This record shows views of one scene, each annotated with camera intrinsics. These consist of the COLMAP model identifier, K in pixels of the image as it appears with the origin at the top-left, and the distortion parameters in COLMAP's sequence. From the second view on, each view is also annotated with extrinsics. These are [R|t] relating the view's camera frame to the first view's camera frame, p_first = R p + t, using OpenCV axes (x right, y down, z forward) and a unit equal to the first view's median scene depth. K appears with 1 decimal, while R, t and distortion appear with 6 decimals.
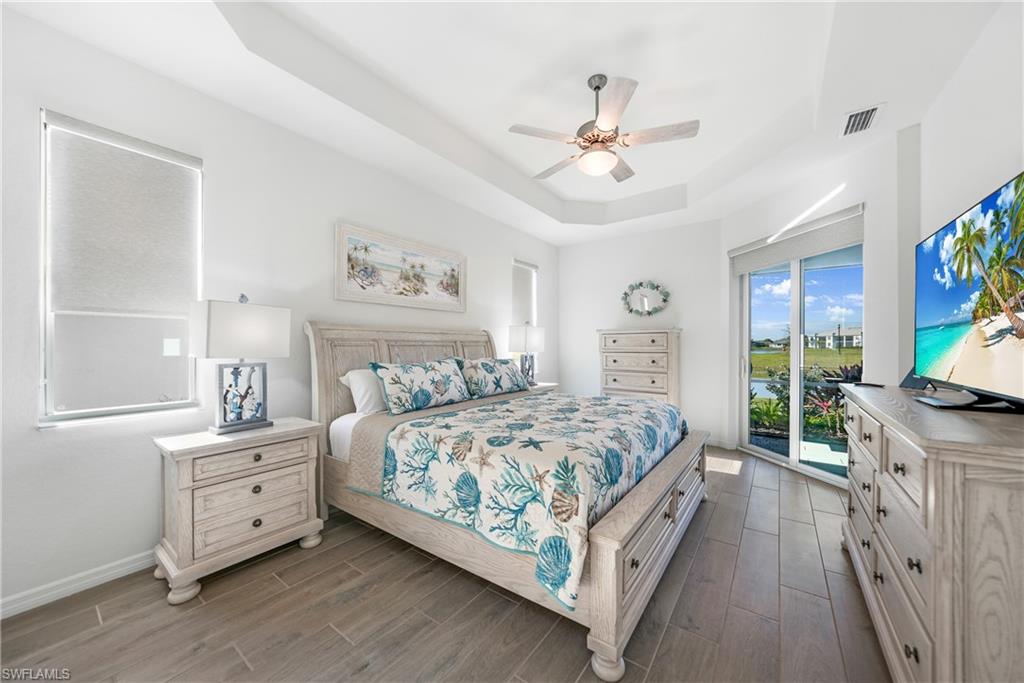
lens RADIAL K [[370.3, 0, 515.6], [0, 370.3, 332.9], [0, 0, 1]] dist [-0.010668, -0.000031]
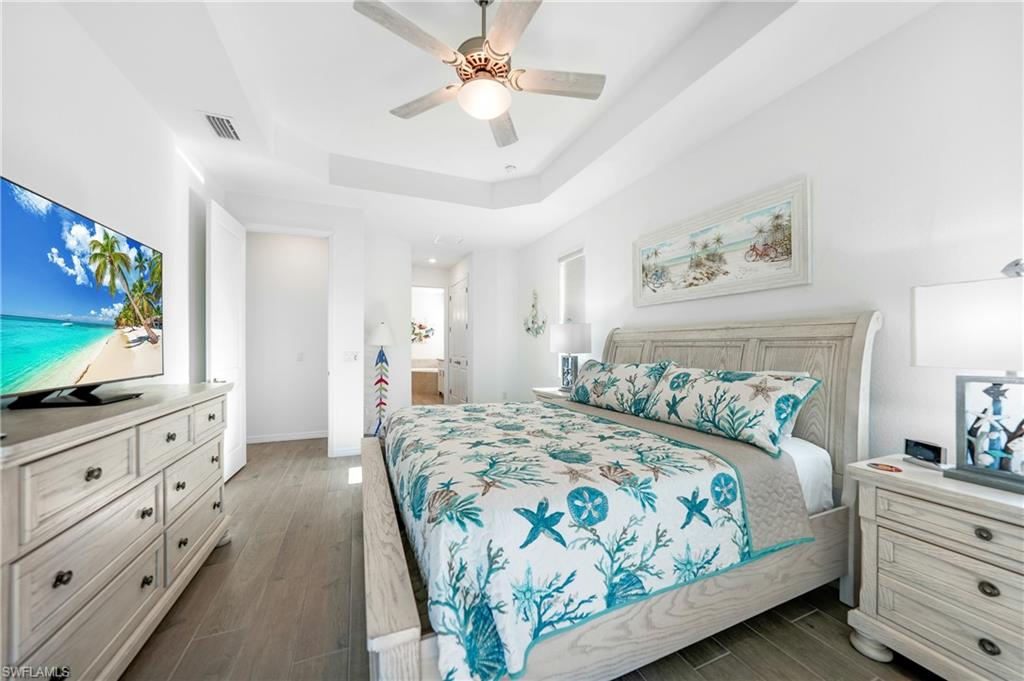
lens RADIAL K [[368.0, 0, 512.6], [0, 368.0, 345.7], [0, 0, 1]] dist [-0.009876, 0.000087]
pose [[-0.525766, -0.007101, -0.850600, 0.952448], [0.018712, 0.999627, -0.019912, 0.062692], [0.850423, -0.026385, -0.525437, 1.686176]]
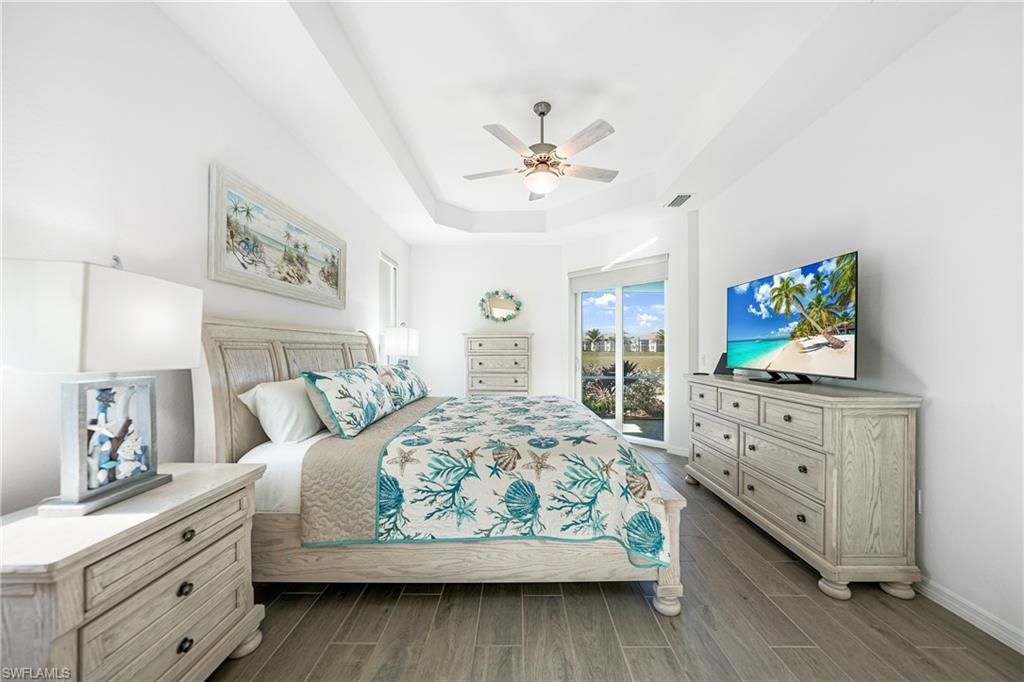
lens RADIAL K [[367.2, 0, 517.1], [0, 367.2, 337.3], [0, 0, 1]] dist [-0.009810, 0.000212]
pose [[0.809255, 0.017290, 0.587203, -0.558925], [-0.018573, 0.999820, -0.003843, 0.007728], [-0.587164, -0.007796, 0.809431, 0.187915]]
